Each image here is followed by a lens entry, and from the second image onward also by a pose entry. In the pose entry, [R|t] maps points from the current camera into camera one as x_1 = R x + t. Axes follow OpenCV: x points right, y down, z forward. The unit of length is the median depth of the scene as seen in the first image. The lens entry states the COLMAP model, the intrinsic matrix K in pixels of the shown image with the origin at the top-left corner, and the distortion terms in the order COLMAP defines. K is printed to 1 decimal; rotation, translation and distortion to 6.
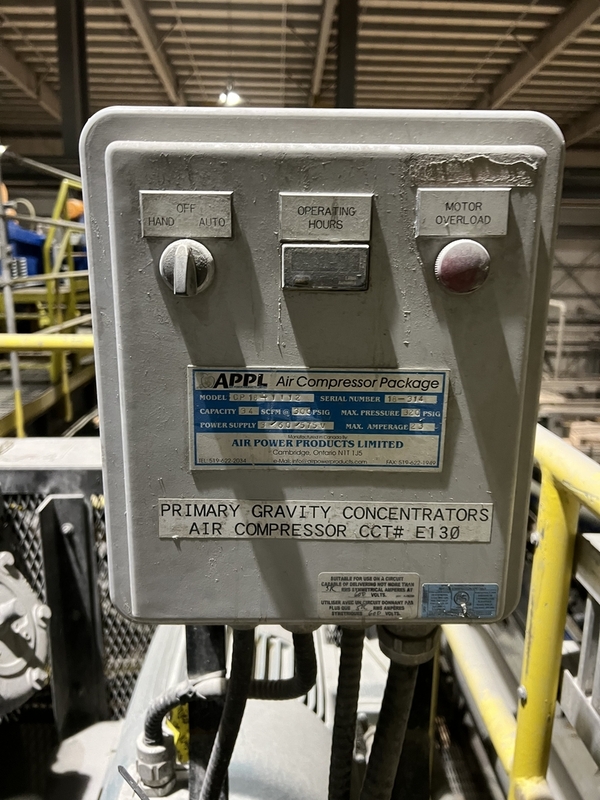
lens RADIAL K [[605.8, 0, 294.6], [0, 605.8, 397.4], [0, 0, 1]] dist [0.042998, -0.045323]
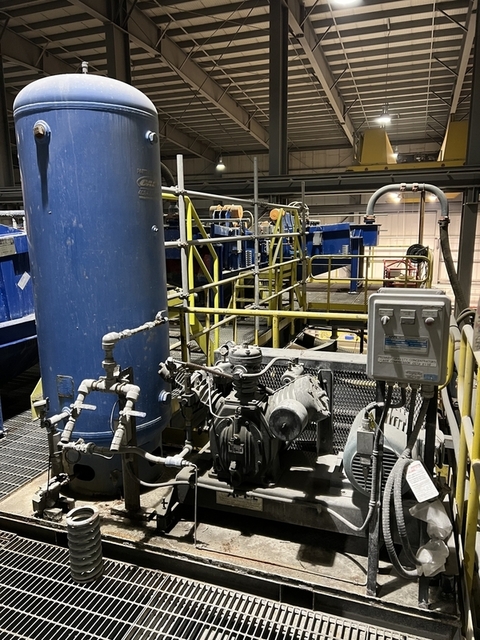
lens RADIAL K [[484.6, 0, 239.2], [0, 484.6, 316.1], [0, 0, 1]] dist [0.042998, -0.045323]
pose [[0.930645, 0.042211, -0.363480, 0.251817], [-0.058449, 0.997719, -0.033784, 0.019126], [0.361225, 0.052686, 0.930989, -4.276021]]
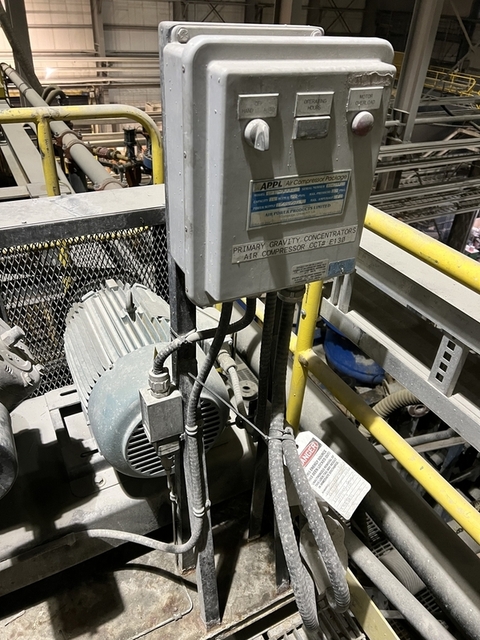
lens RADIAL K [[484.6, 0, 237.6], [0, 484.6, 316.4], [0, 0, 1]] dist [0.042998, -0.045323]
pose [[0.896589, -0.216094, 0.386563, -0.937585], [0.059761, 0.923925, 0.377876, -0.249960], [-0.438812, -0.315698, 0.841296, -0.519252]]
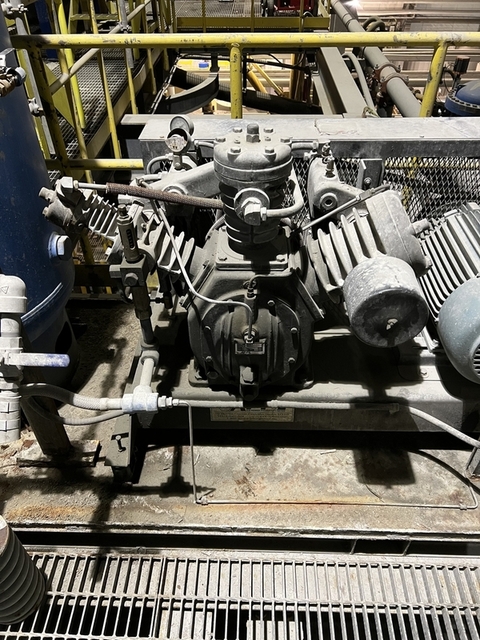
lens RADIAL K [[484.6, 0, 242.3], [0, 484.6, 317.8], [0, 0, 1]] dist [0.042998, -0.045323]
pose [[0.998385, 0.020041, -0.053163, -2.007173], [0.006622, 0.888301, 0.459215, -0.168820], [0.056427, -0.458825, 0.886733, -0.964753]]
